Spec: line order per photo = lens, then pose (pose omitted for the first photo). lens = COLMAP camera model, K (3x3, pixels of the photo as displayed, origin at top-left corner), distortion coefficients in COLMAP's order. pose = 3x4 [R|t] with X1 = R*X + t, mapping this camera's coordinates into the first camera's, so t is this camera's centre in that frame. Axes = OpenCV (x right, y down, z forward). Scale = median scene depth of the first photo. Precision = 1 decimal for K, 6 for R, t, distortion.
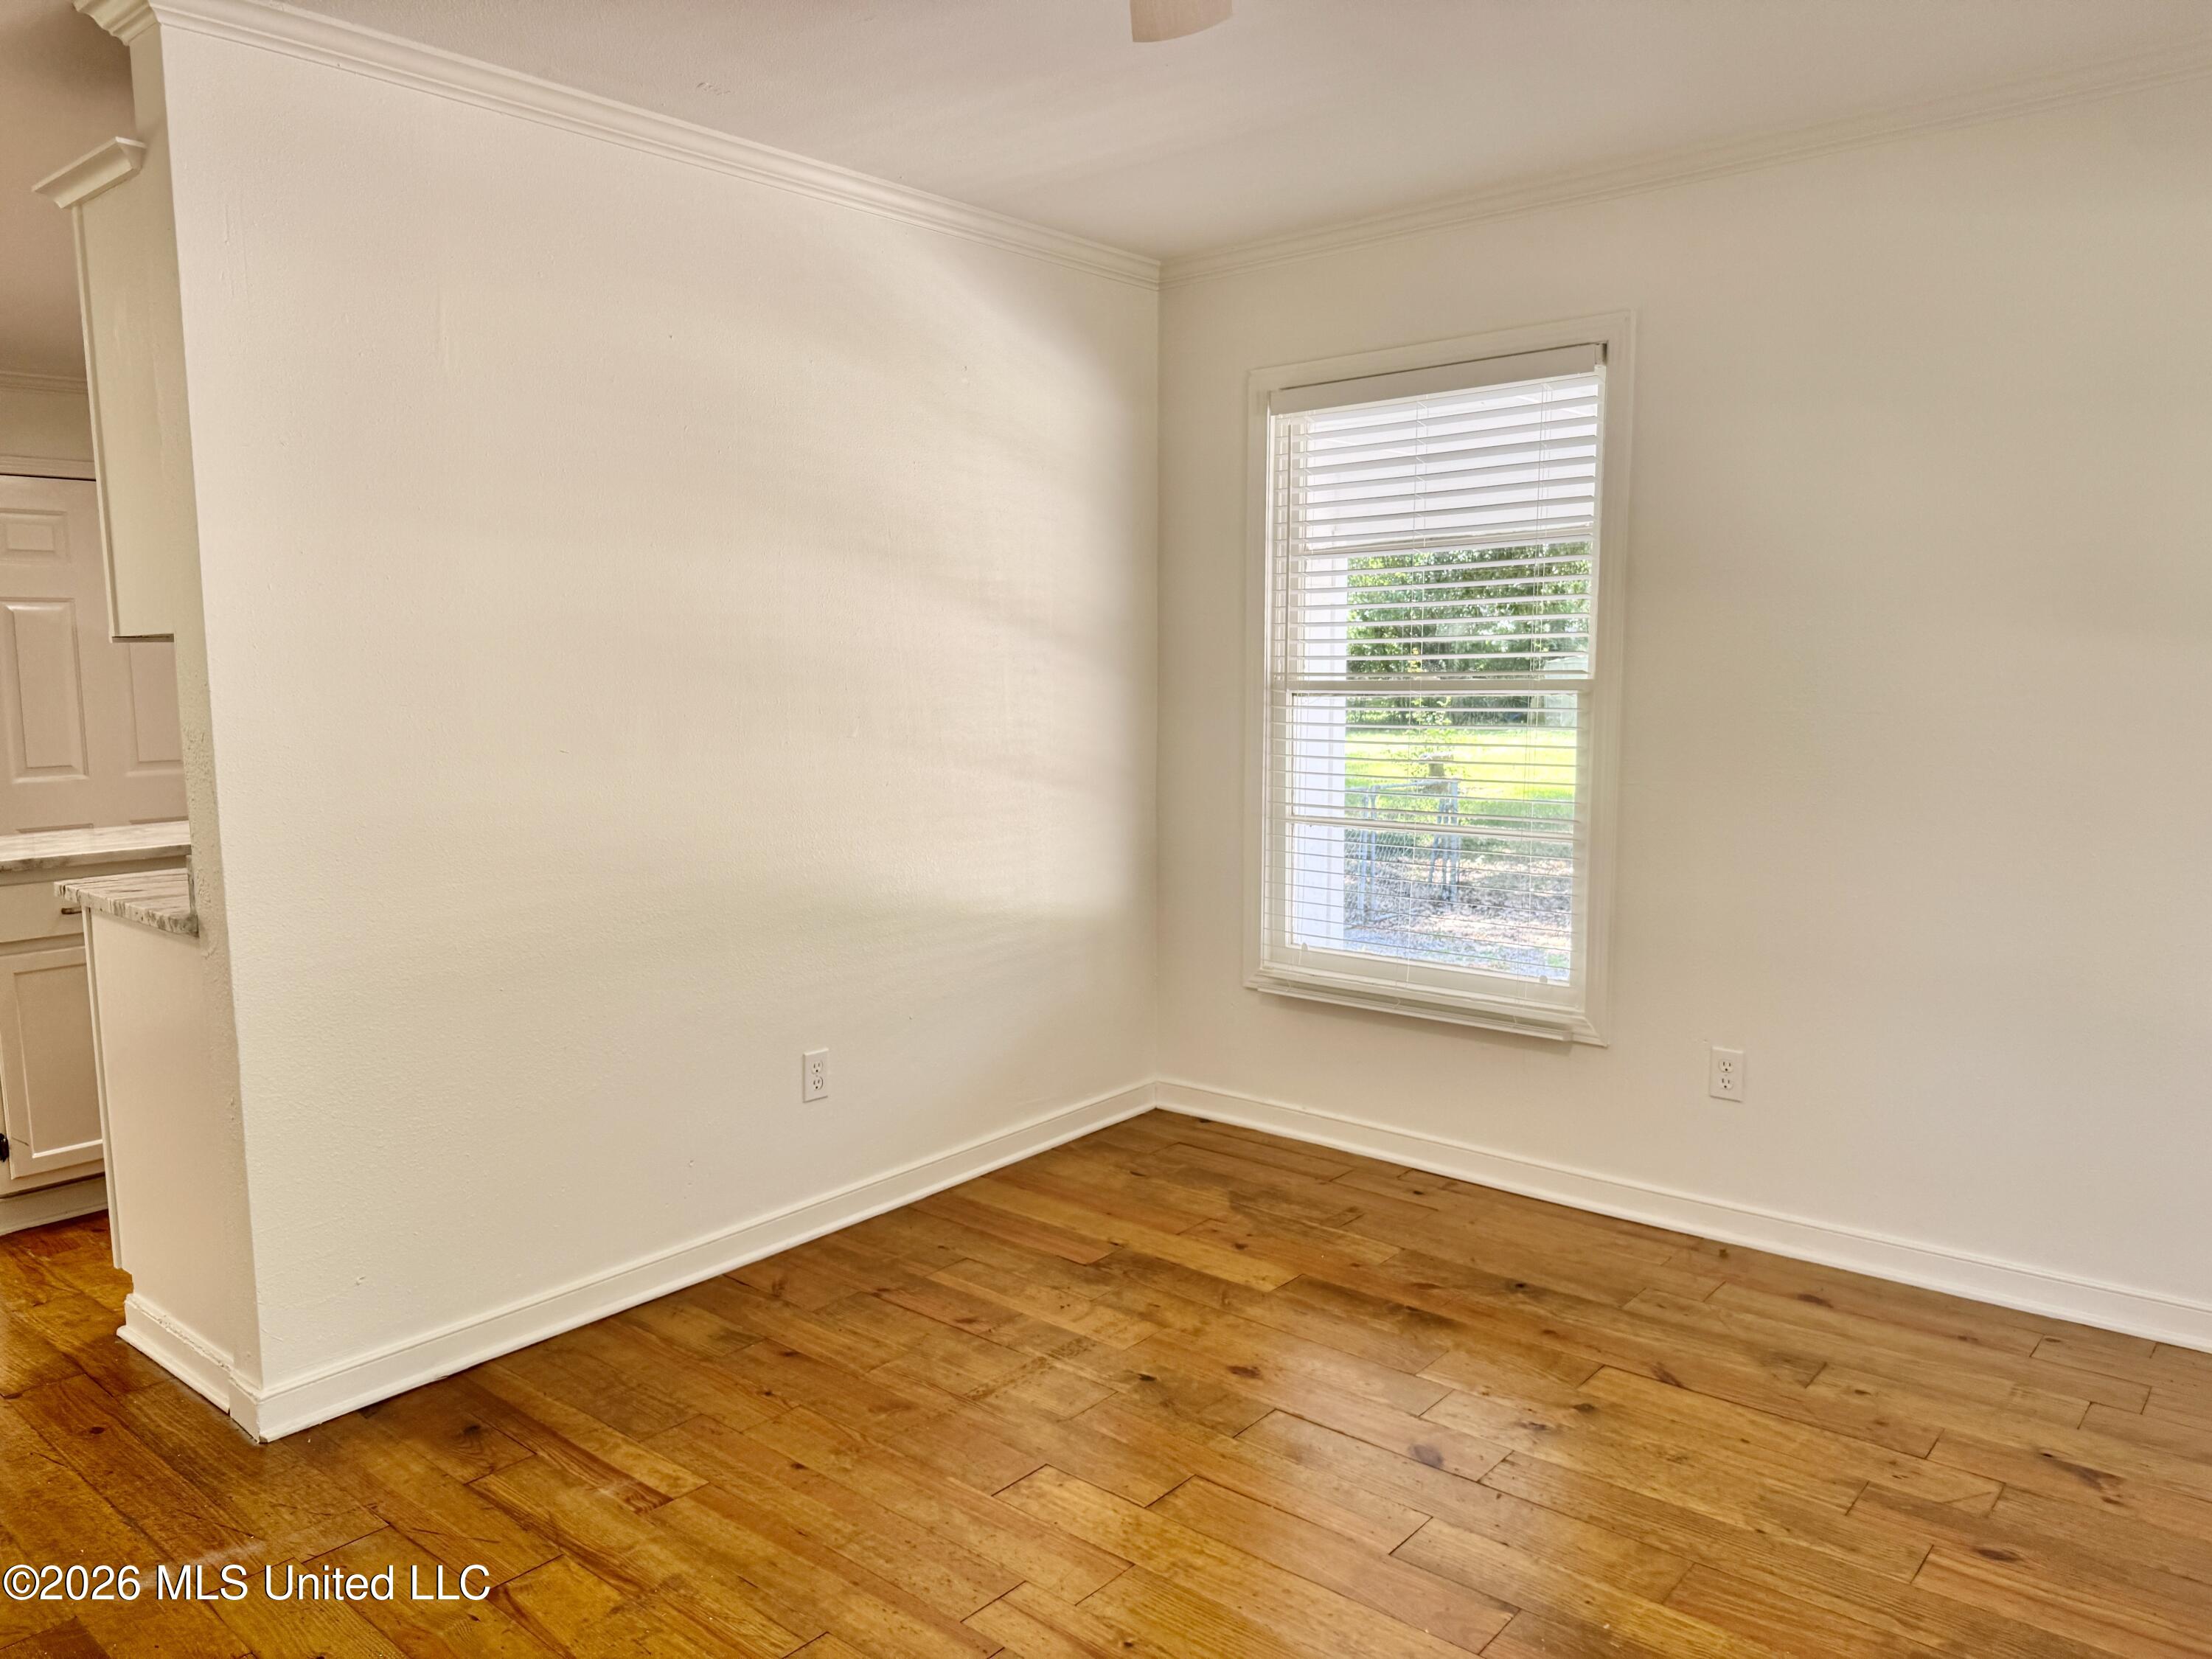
lens RADIAL K [[1567.5, 0, 1060.7], [0, 1567.5, 832.2], [0, 0, 1]] dist [0.054894, -0.057717]
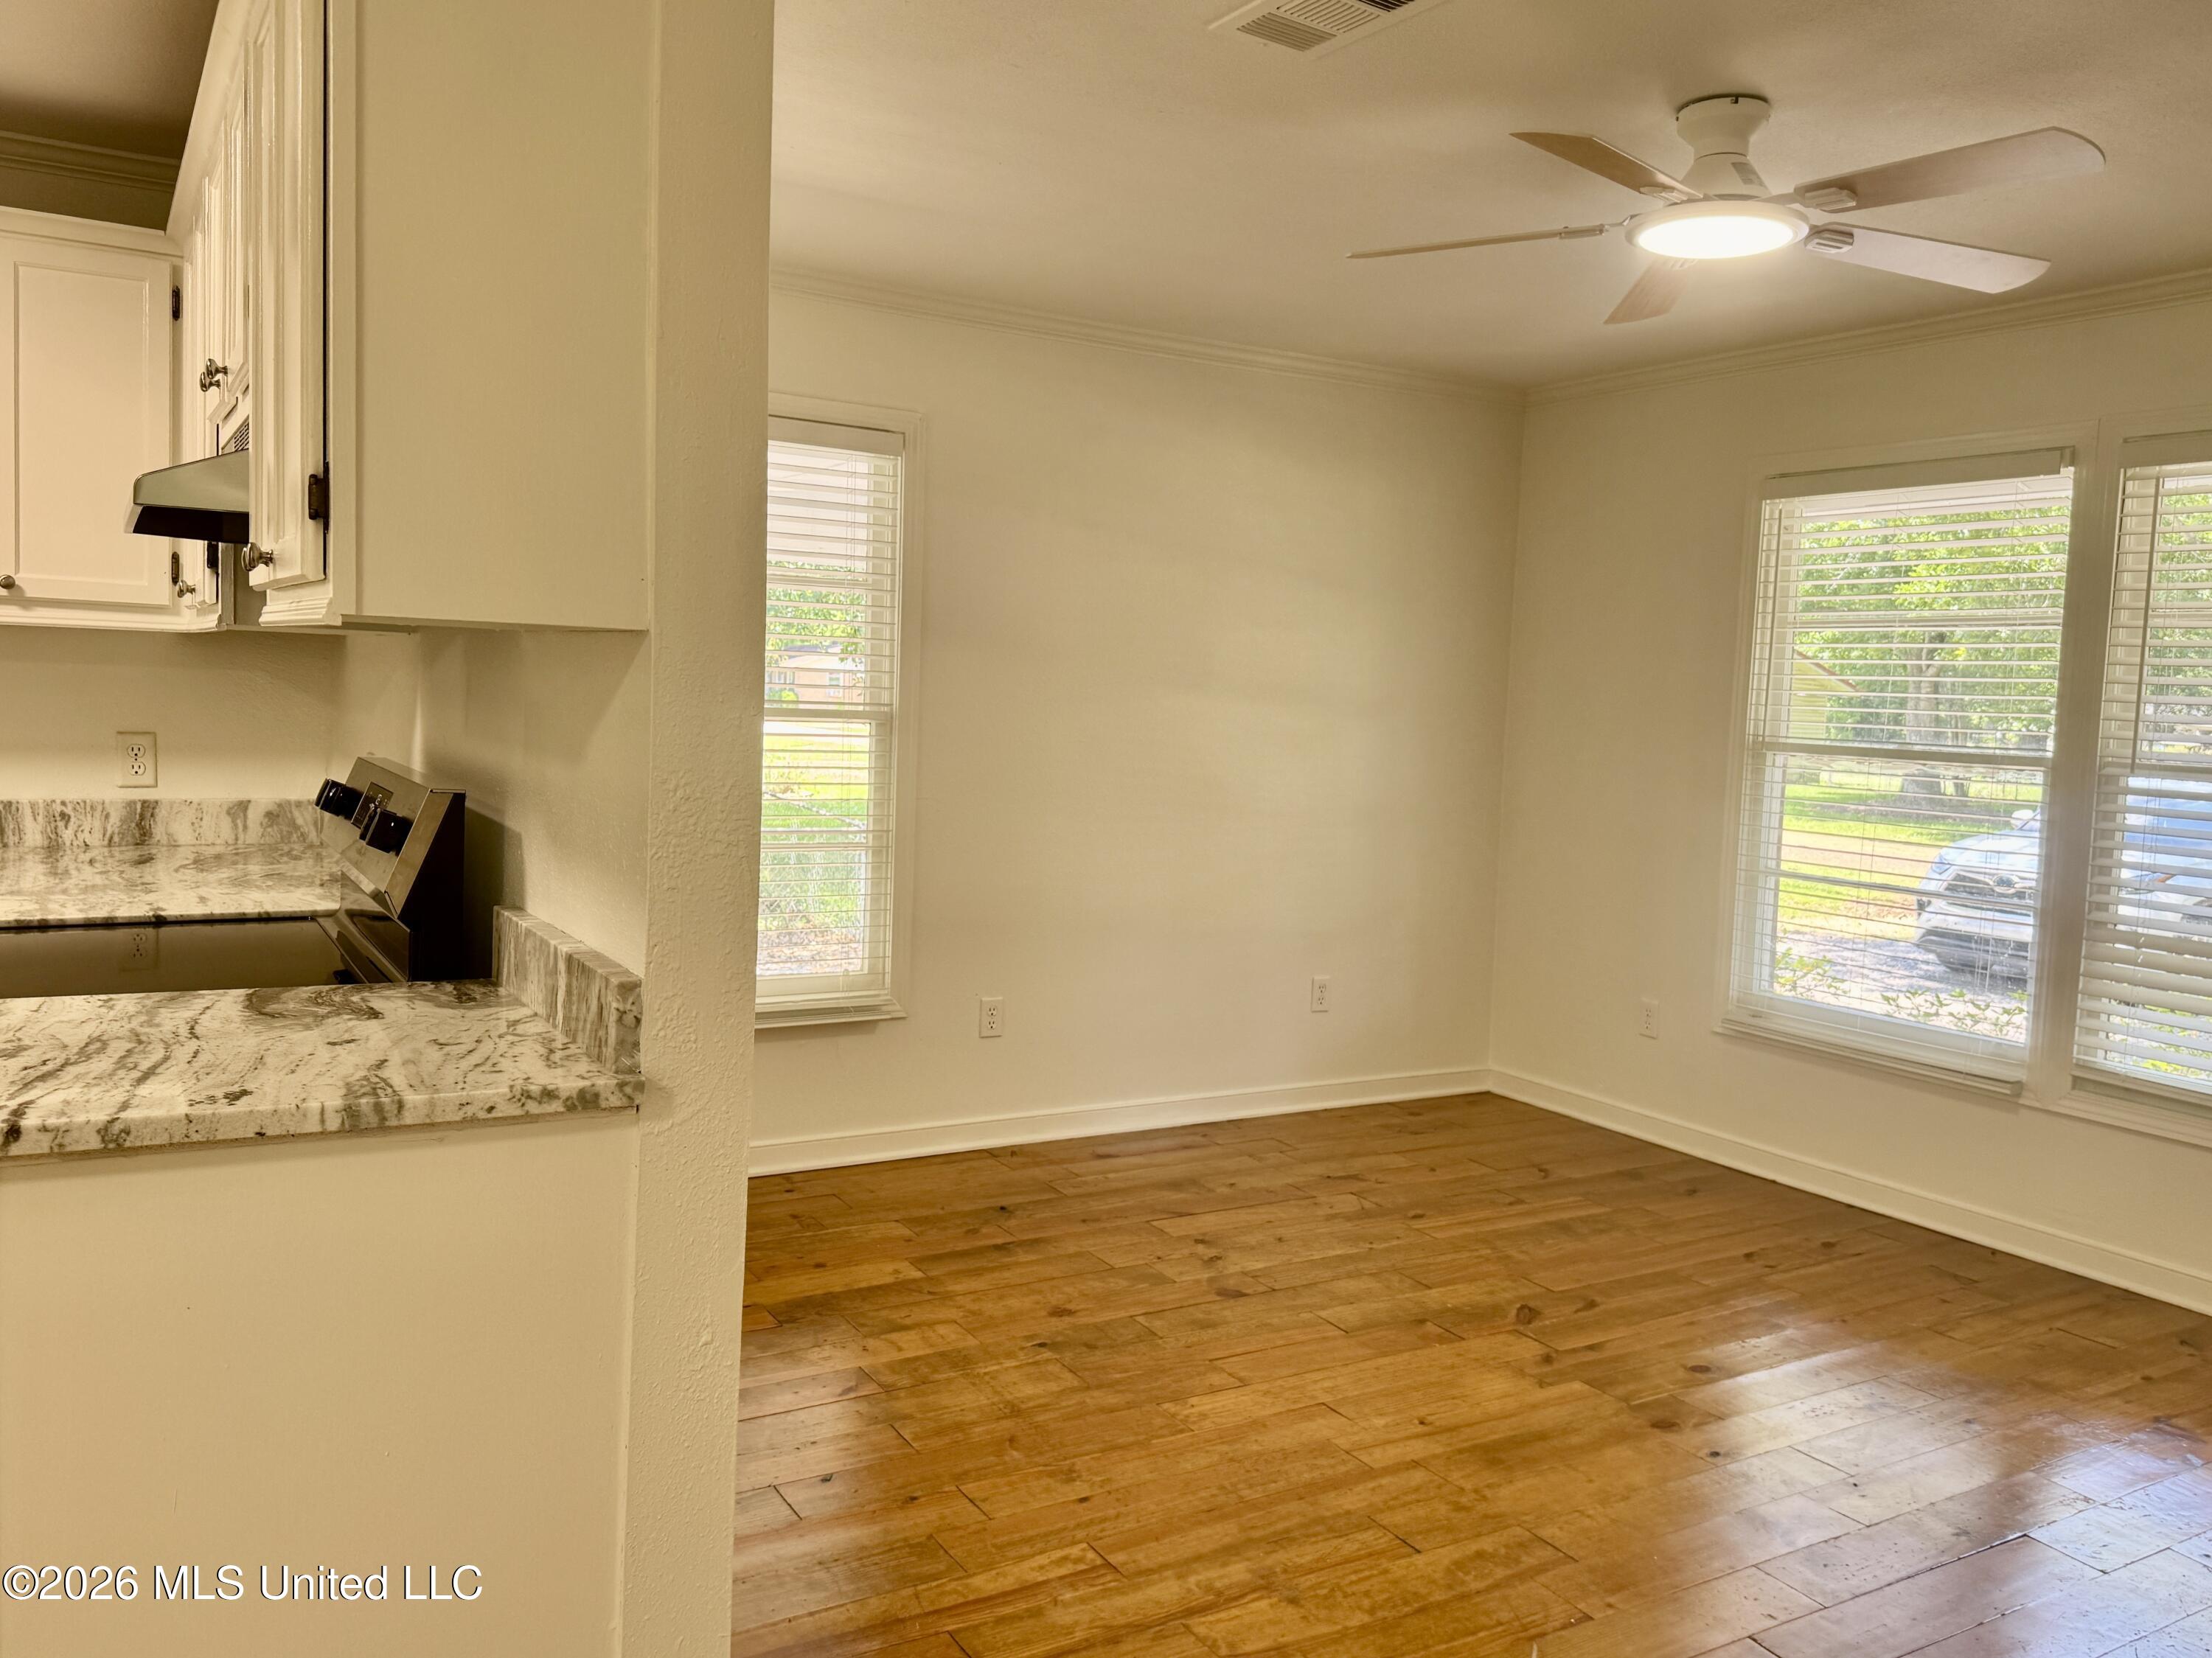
lens RADIAL K [[1716.7, 0, 1098.5], [0, 1716.7, 817.7], [0, 0, 1]] dist [0.008246, -0.007108]
pose [[0.304210, -0.043150, 0.951627, -1.097535], [0.068812, 0.997359, 0.023227, -0.046430], [-0.950116, 0.058418, 0.306376, 0.597455]]
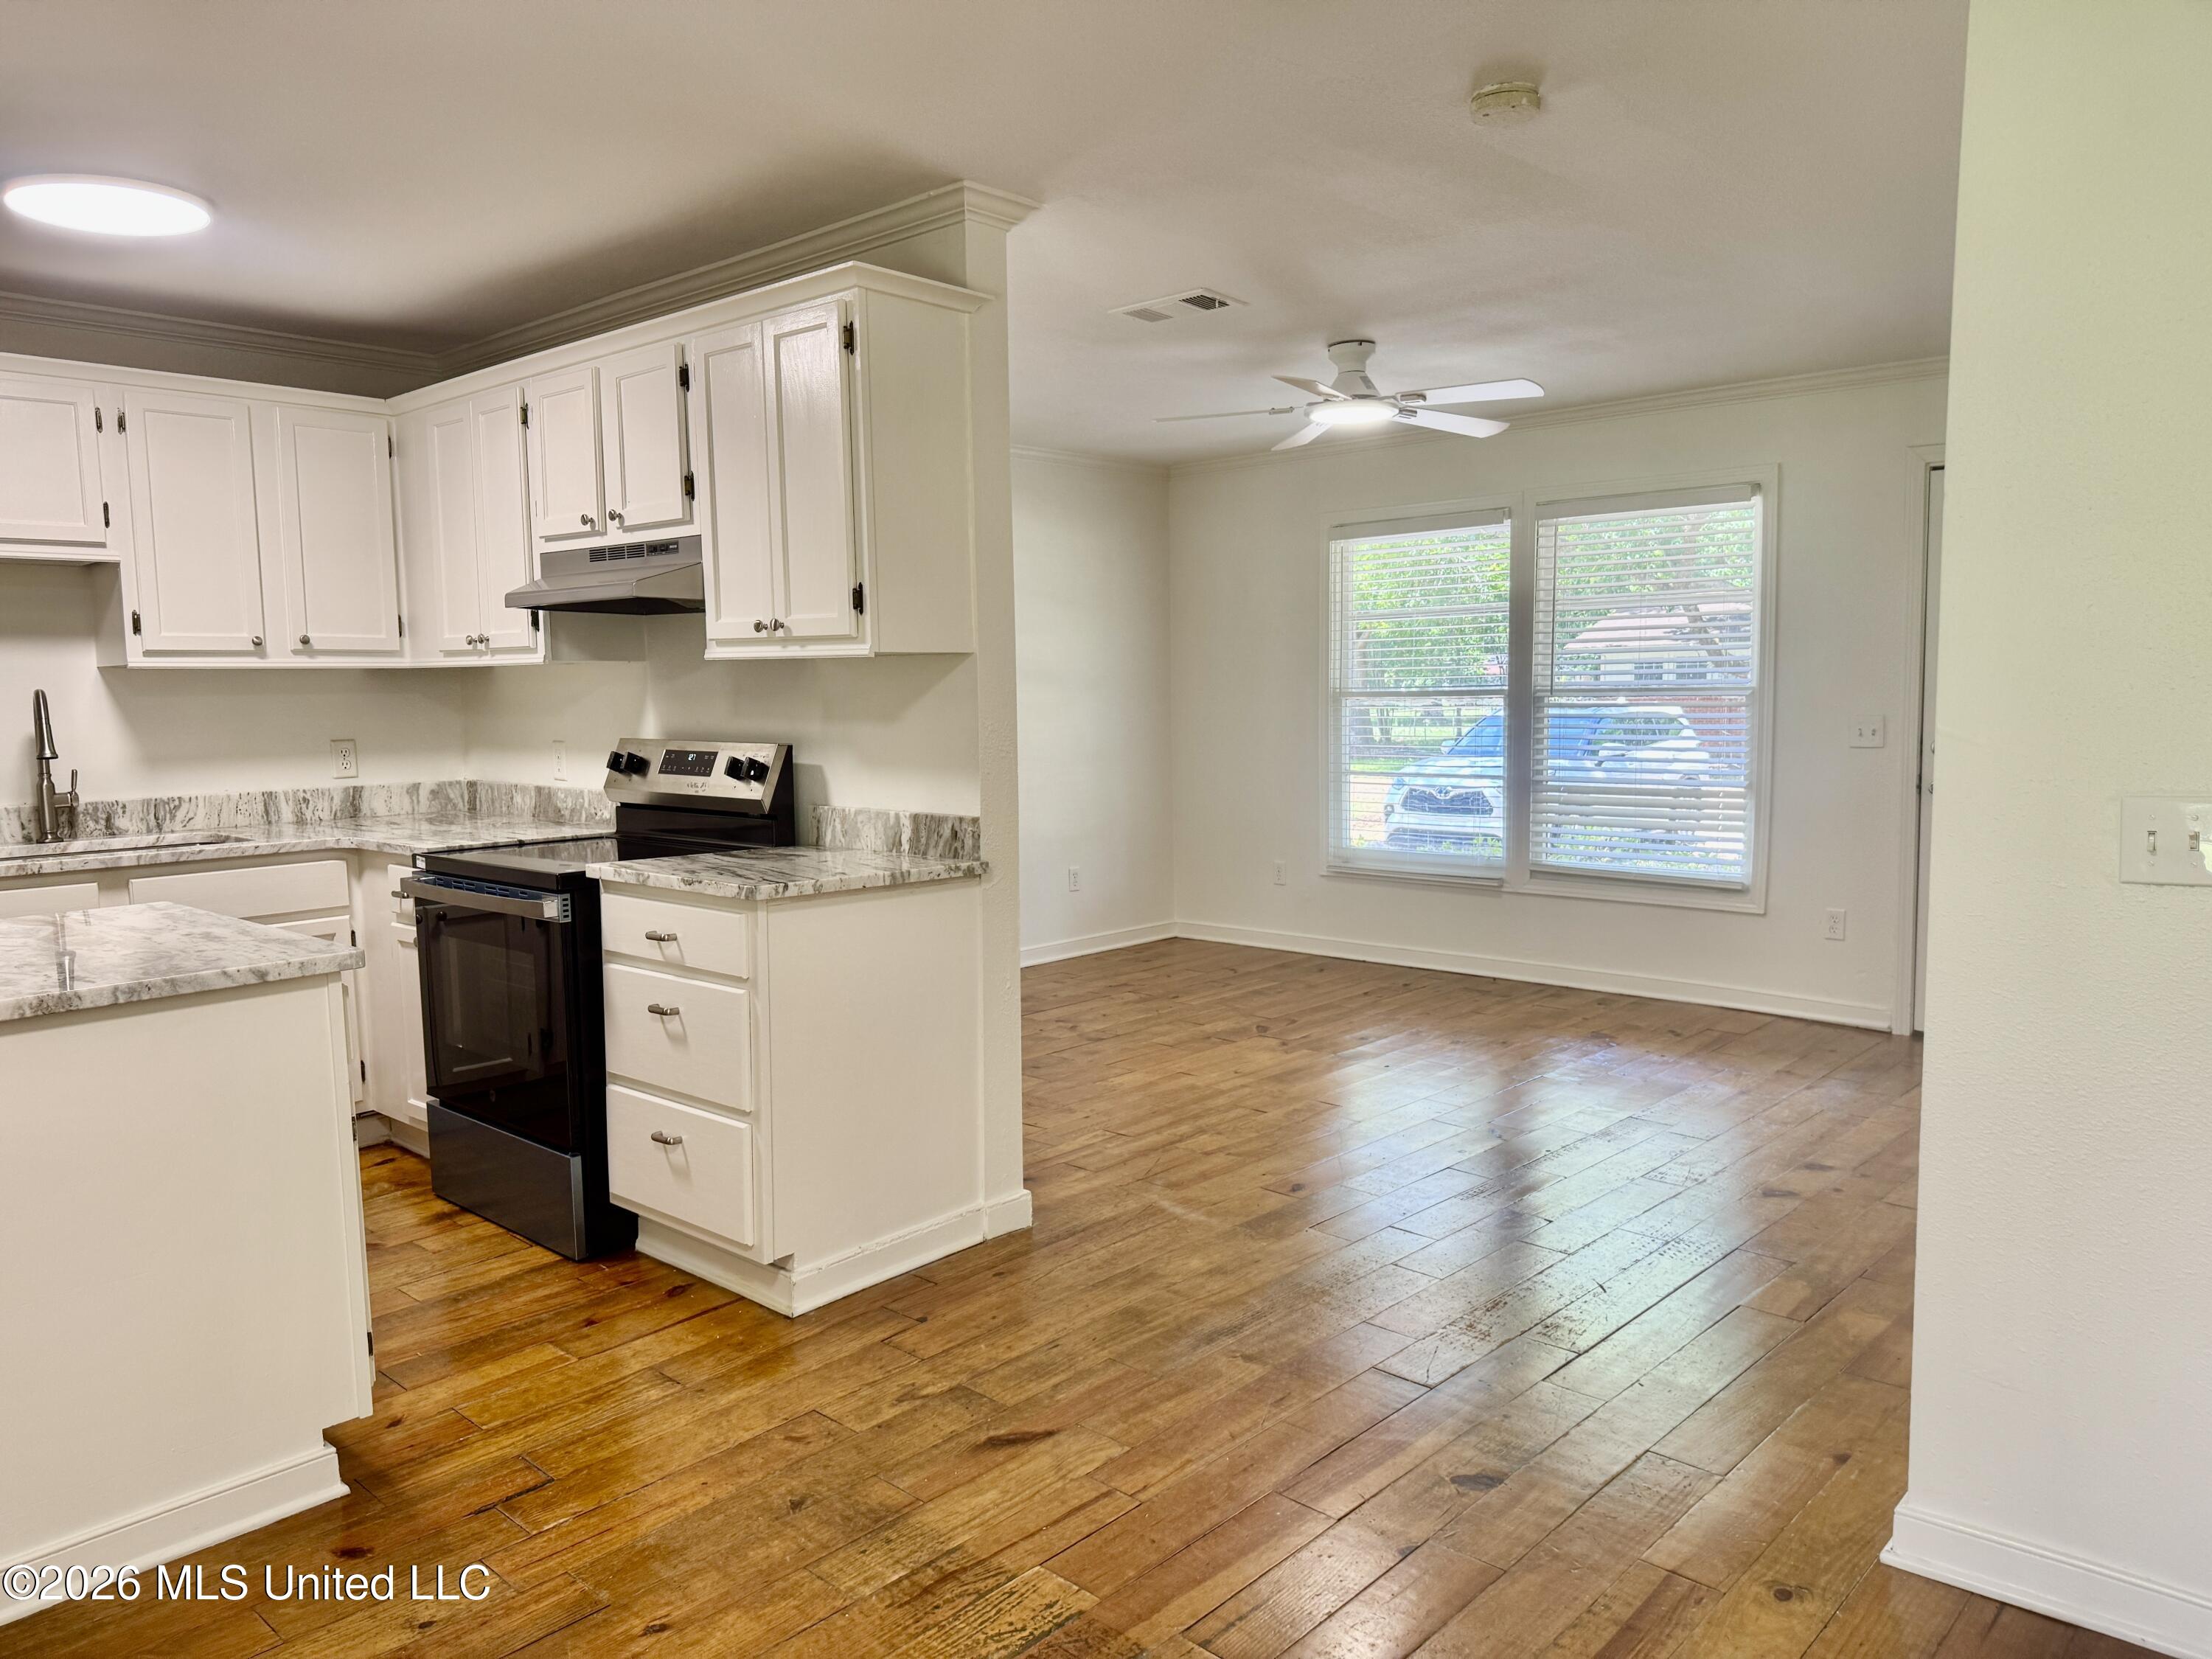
lens RADIAL K [[1541.6, 0, 1090.7], [0, 1541.6, 850.6], [0, 0, 1]] dist [0.077906, -0.101448]
pose [[0.025497, -0.090234, 0.995594, -1.785340], [0.131736, 0.987536, 0.086130, -0.050721], [-0.990957, 0.128959, 0.037066, 0.833944]]
